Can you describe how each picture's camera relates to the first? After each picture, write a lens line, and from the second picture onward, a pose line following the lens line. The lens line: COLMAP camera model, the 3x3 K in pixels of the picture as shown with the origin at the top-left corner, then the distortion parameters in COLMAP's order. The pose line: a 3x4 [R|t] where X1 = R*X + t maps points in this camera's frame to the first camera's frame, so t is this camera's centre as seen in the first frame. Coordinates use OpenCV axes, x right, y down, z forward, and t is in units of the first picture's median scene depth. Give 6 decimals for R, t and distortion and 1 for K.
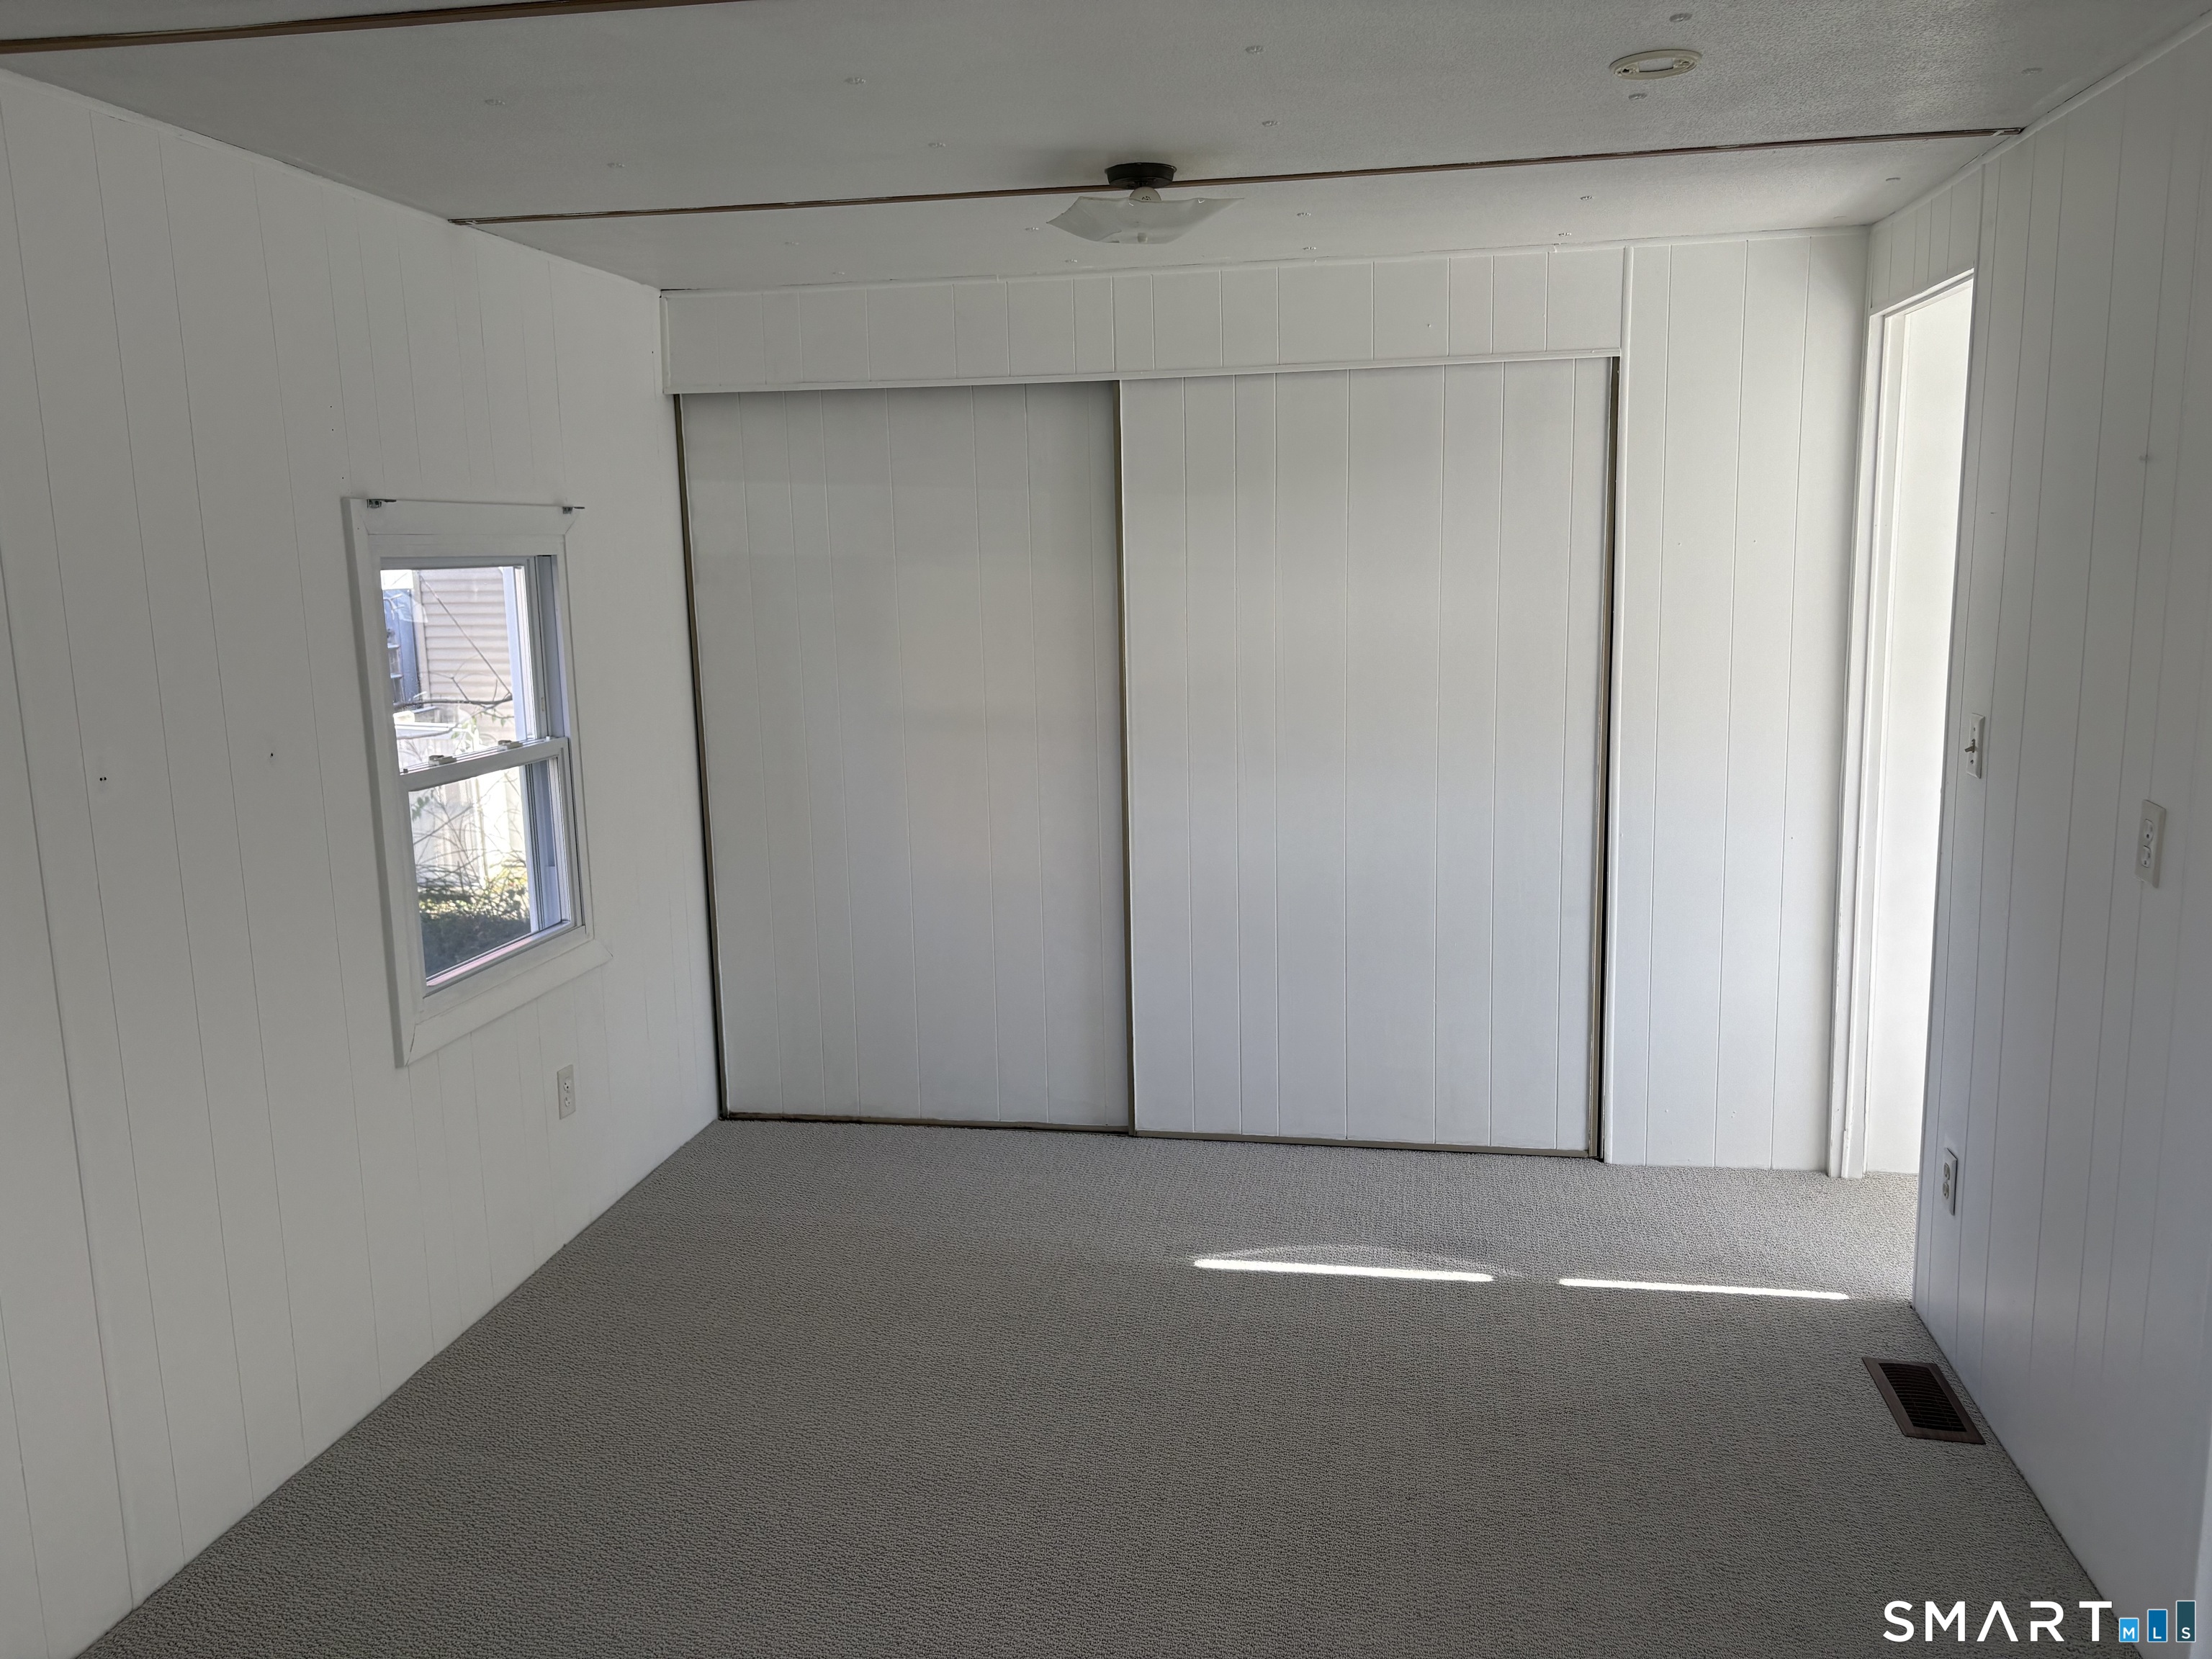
lens RADIAL K [[1668.2, 0, 1117.0], [0, 1668.2, 830.1], [0, 0, 1]] dist [0.055833, -0.049439]
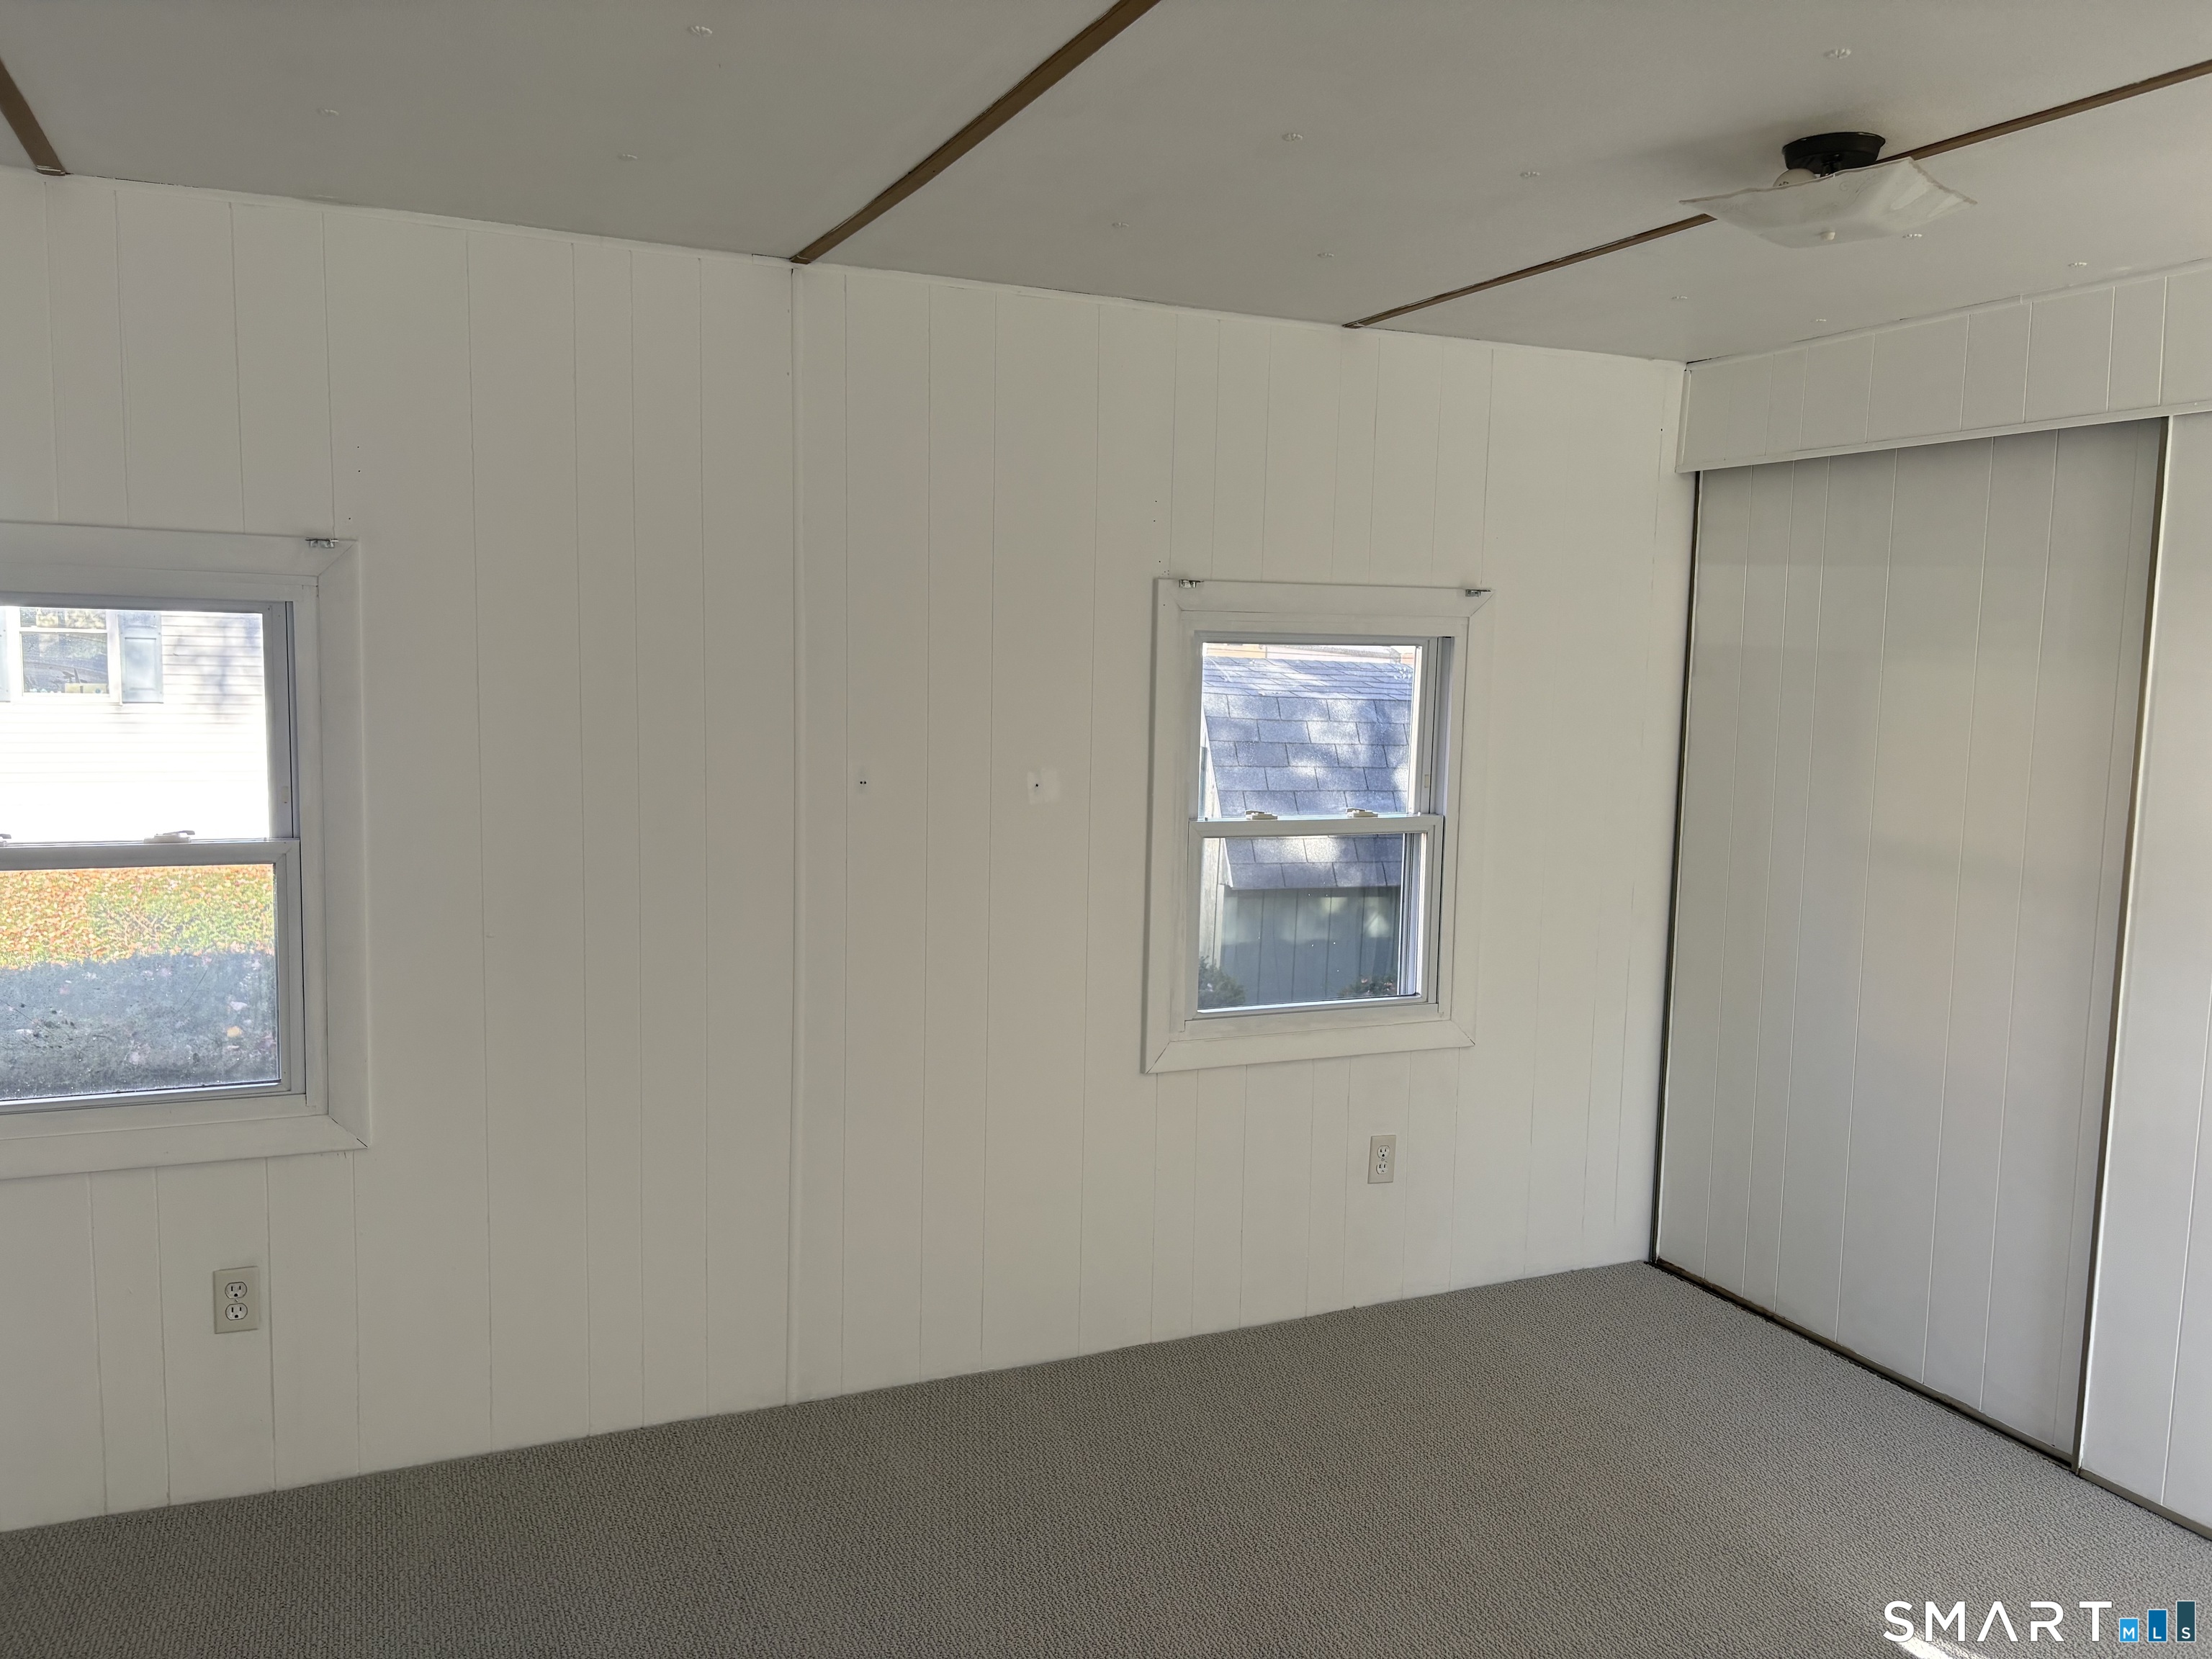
lens RADIAL K [[1668.2, 0, 1109.3], [0, 1668.2, 828.0], [0, 0, 1]] dist [0.055833, -0.049439]
pose [[0.564321, 0.120378, -0.816732, 0.379309], [-0.170043, 0.985047, 0.027695, -0.041399], [0.807854, 0.123251, 0.576352, 0.256205]]
